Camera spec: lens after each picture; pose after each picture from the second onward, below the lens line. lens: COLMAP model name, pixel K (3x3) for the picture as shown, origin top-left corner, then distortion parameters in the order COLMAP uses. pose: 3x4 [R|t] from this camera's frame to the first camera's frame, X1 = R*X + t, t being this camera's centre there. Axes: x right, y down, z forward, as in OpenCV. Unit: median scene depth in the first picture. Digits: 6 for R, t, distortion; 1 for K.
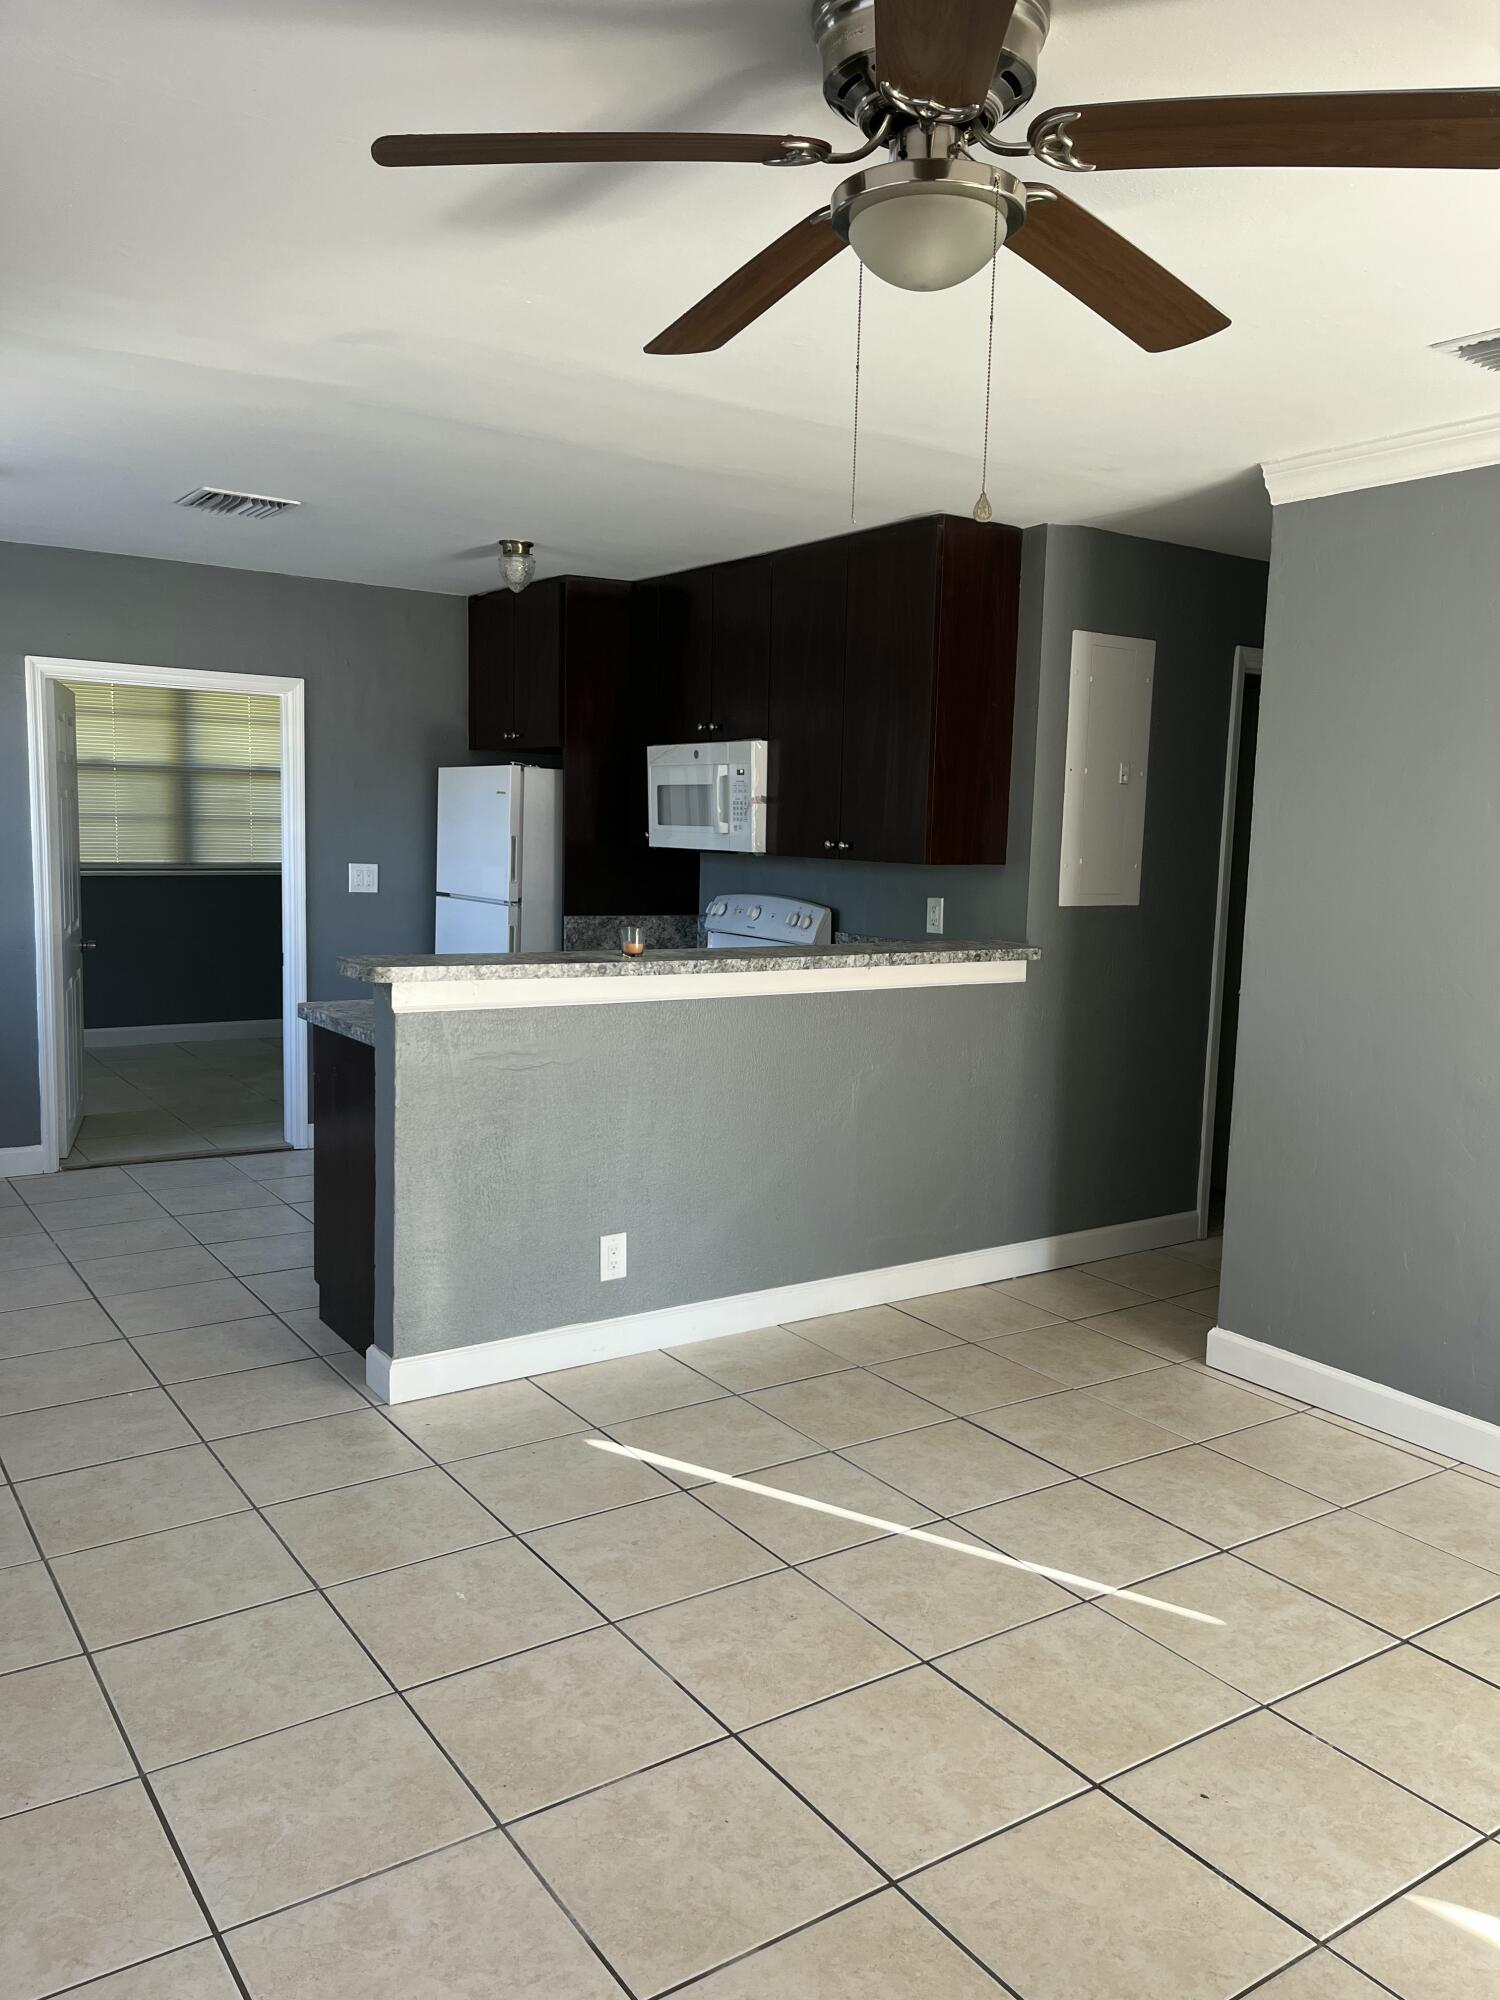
lens RADIAL K [[1506.8, 0, 750.2], [0, 1506.8, 1015.6], [0, 0, 1]] dist [0.041133, -0.010790]
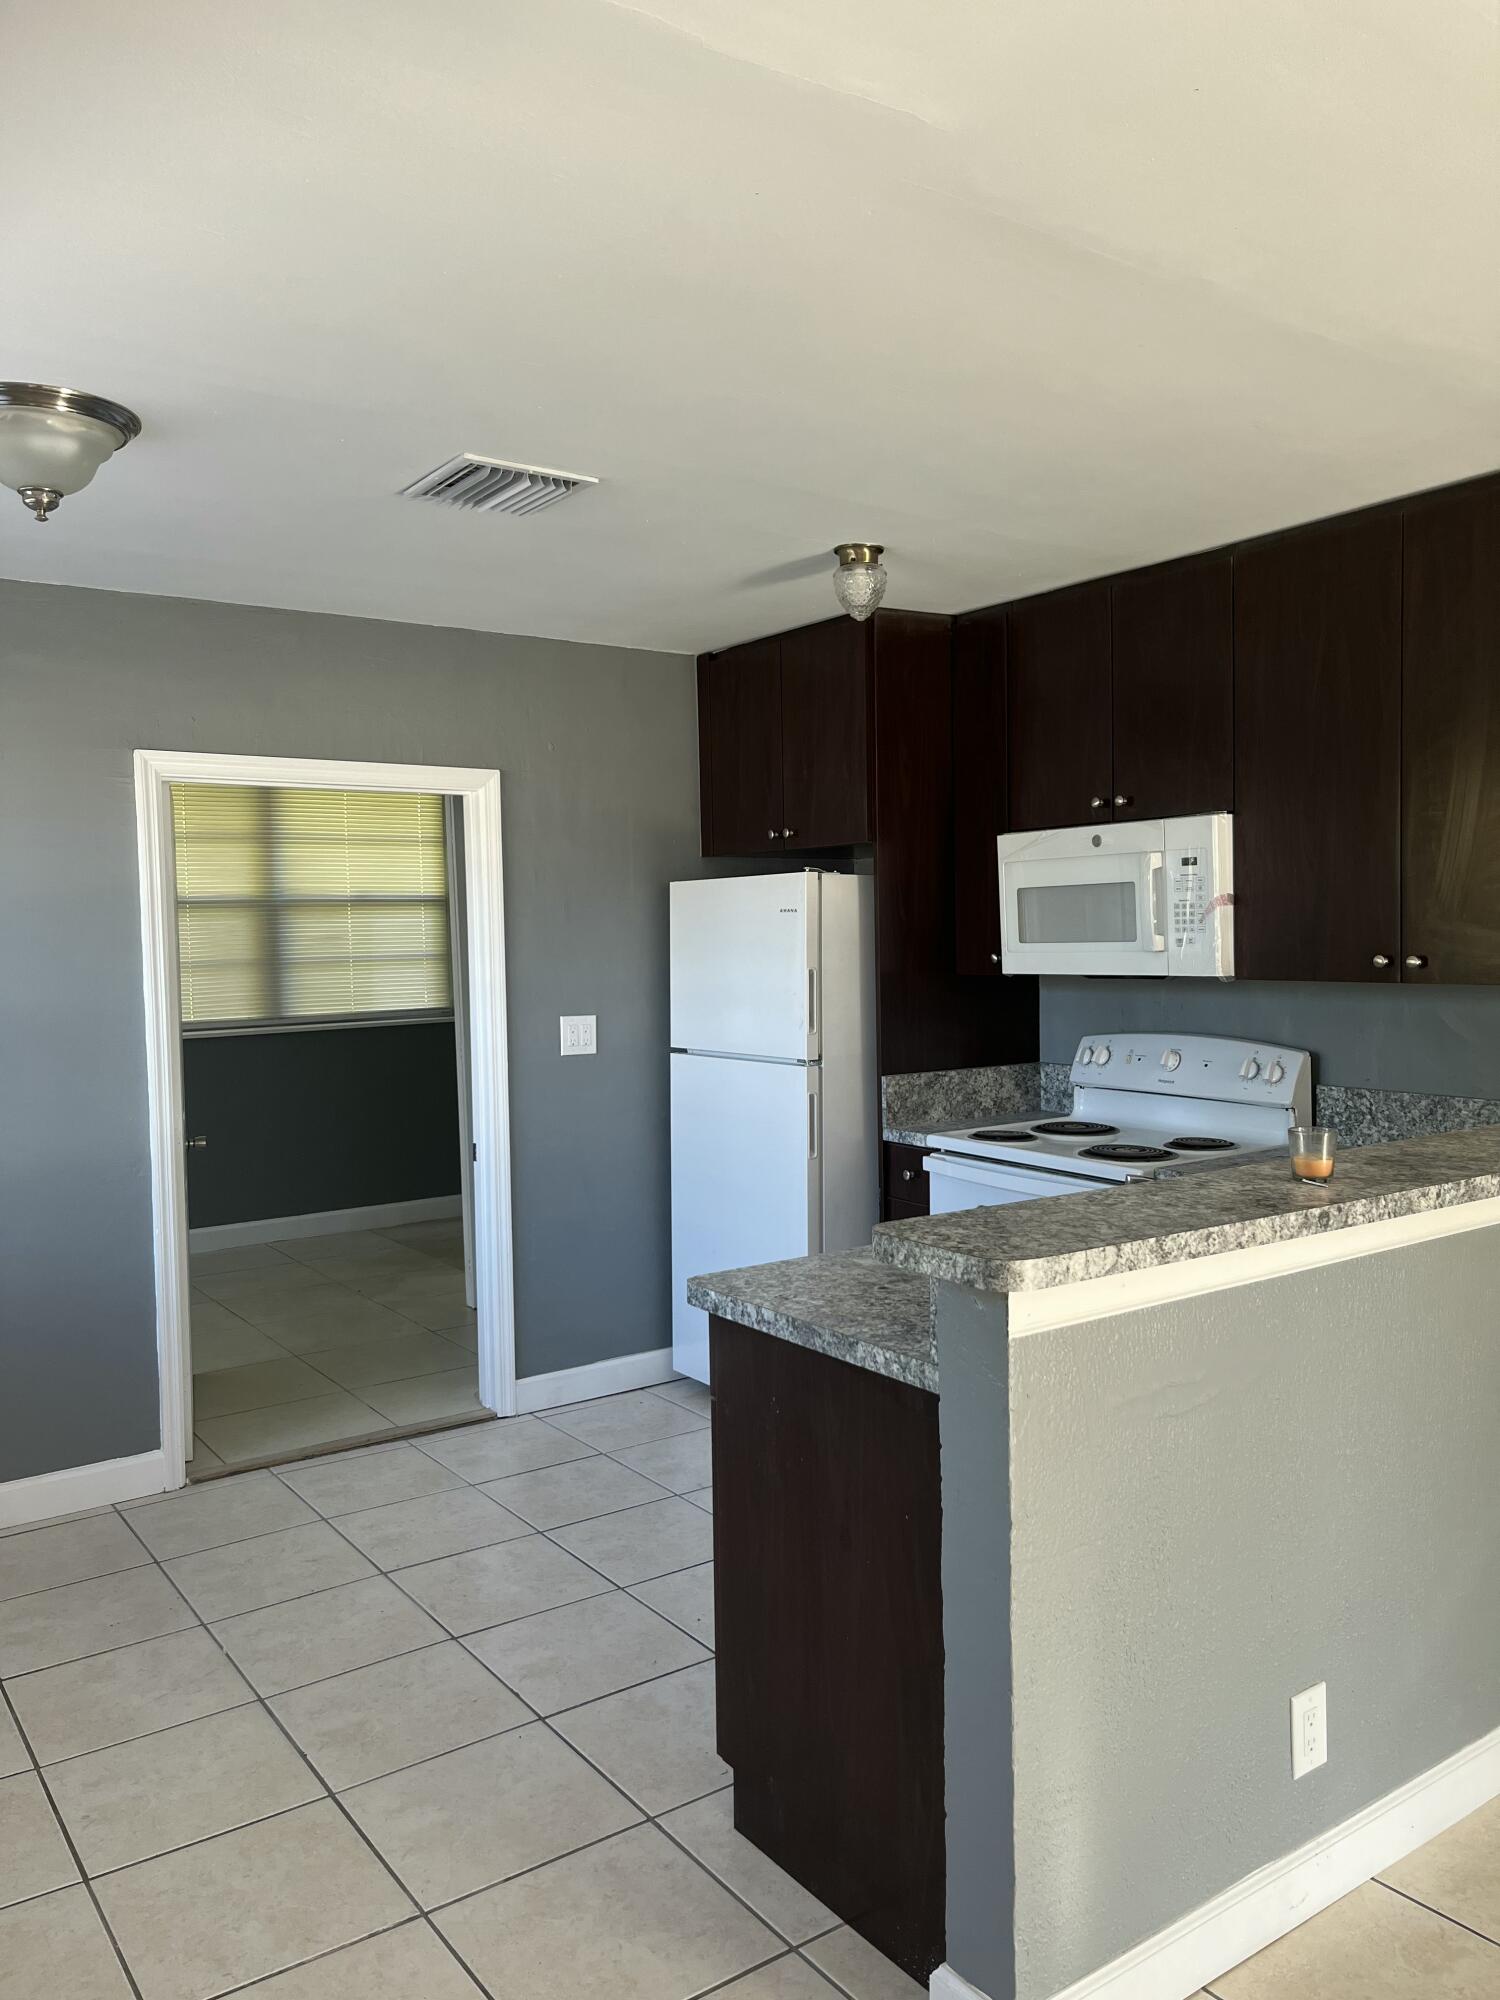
lens RADIAL K [[1506.8, 0, 760.7], [0, 1506.8, 1013.9], [0, 0, 1]] dist [0.041133, -0.010790]
pose [[0.998585, -0.049552, 0.019298, -0.219682], [0.050814, 0.996138, -0.071605, -0.053708], [-0.015675, 0.072484, 0.997246, 0.325316]]
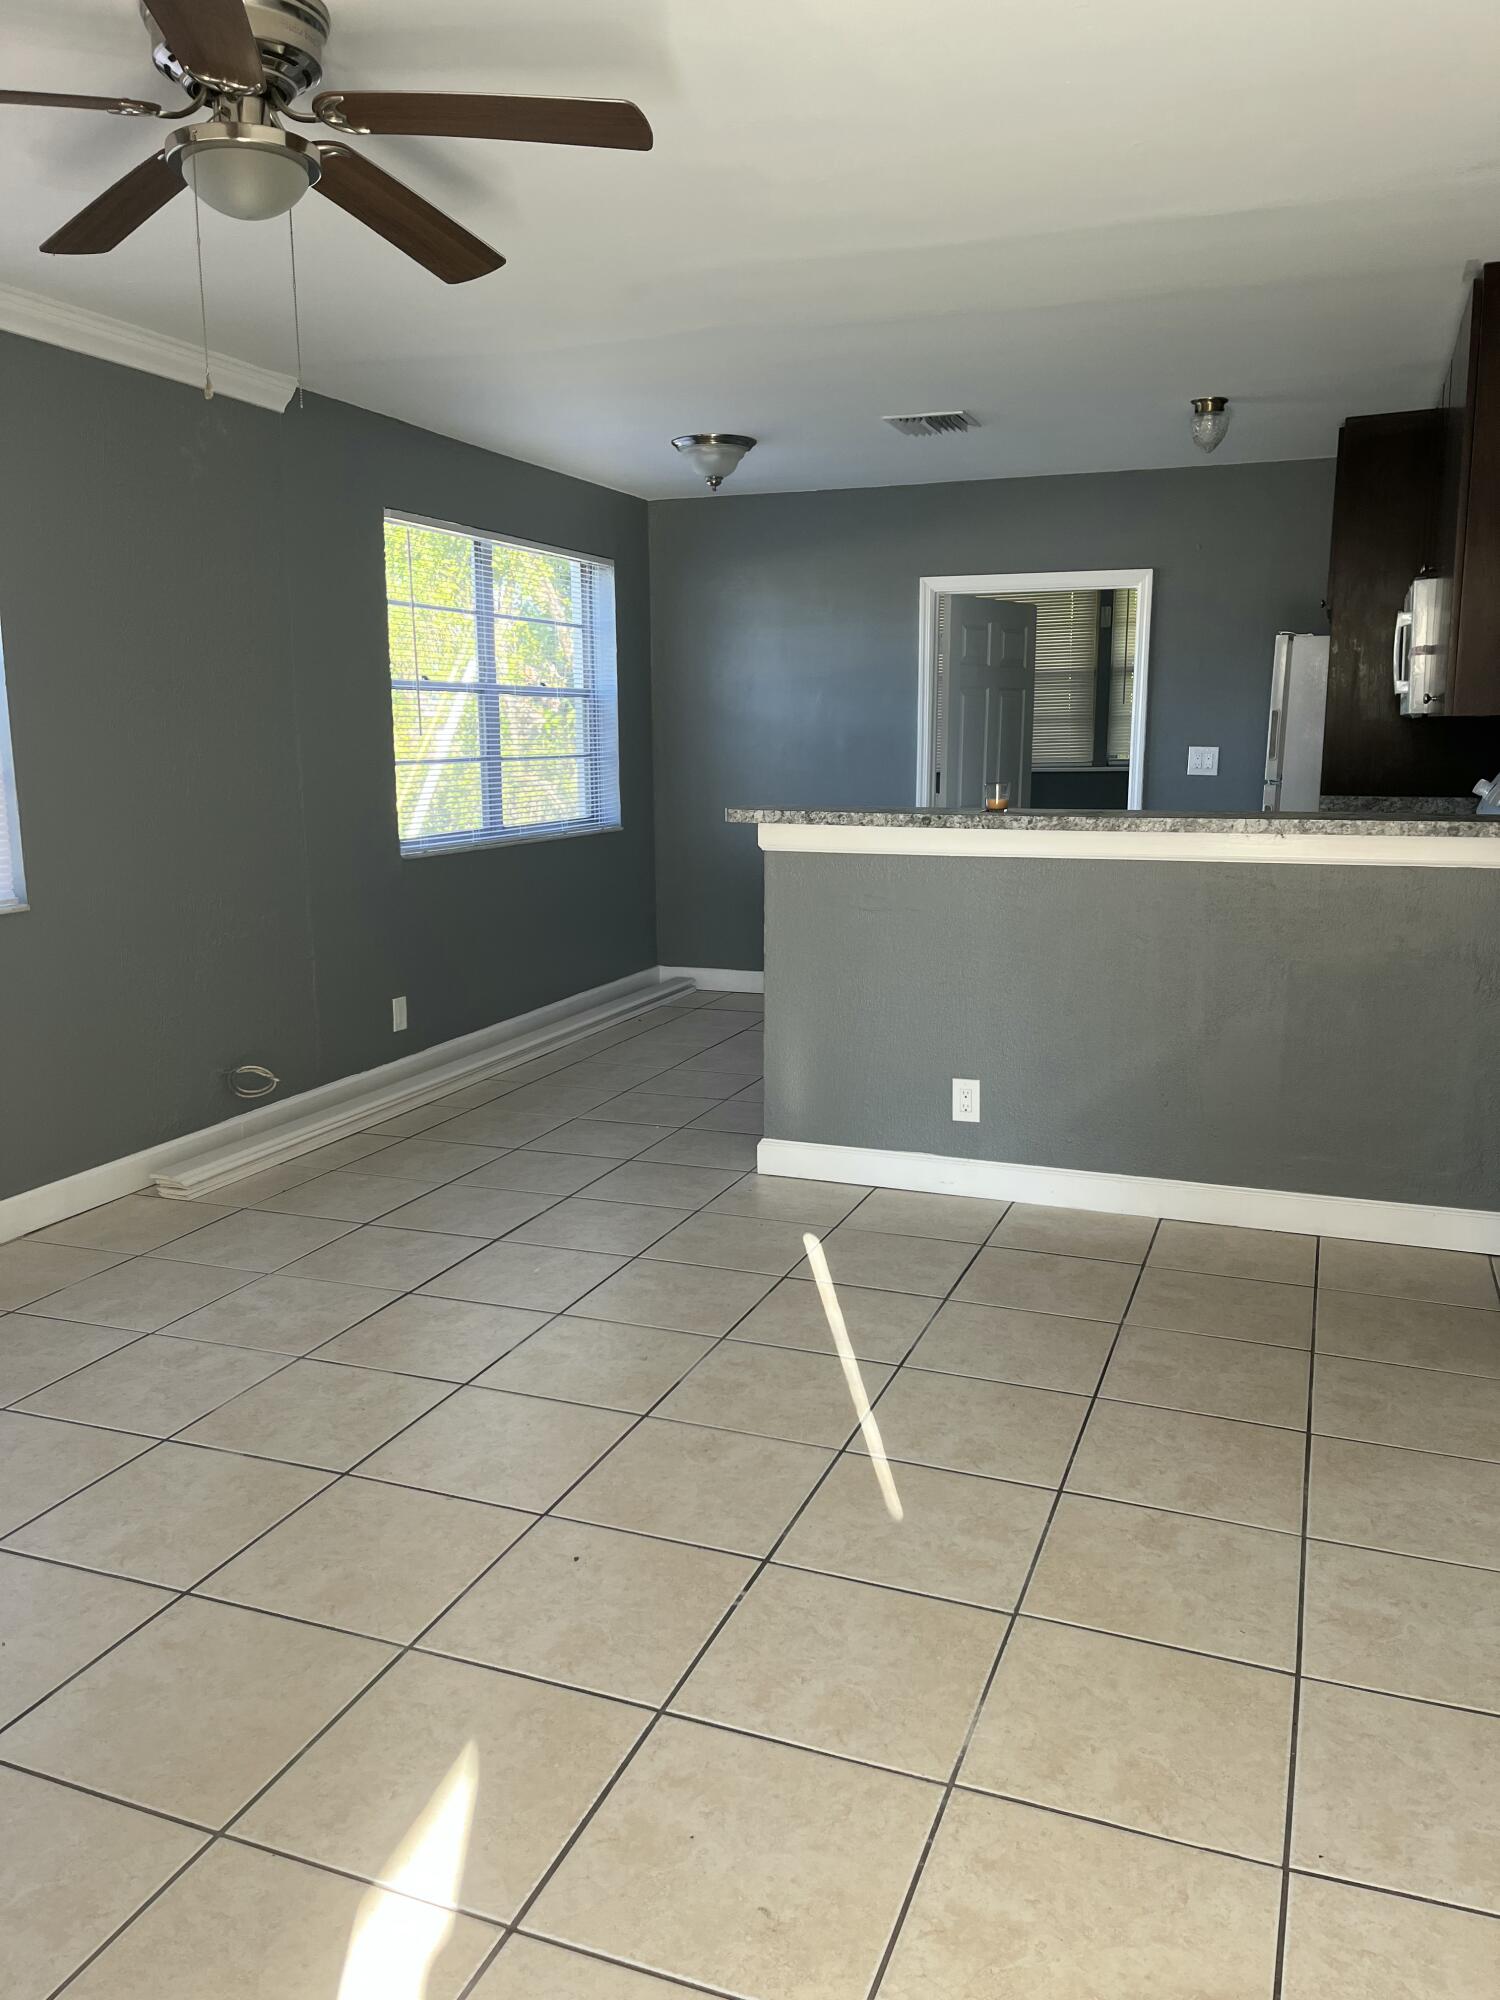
lens RADIAL K [[1506.8, 0, 762.4], [0, 1506.8, 1001.7], [0, 0, 1]] dist [0.041133, -0.010790]
pose [[0.570031, 0.118046, -0.813099, 0.511595], [-0.085797, 0.992767, 0.083982, 0.012175], [0.817131, 0.021889, 0.576036, 0.211586]]
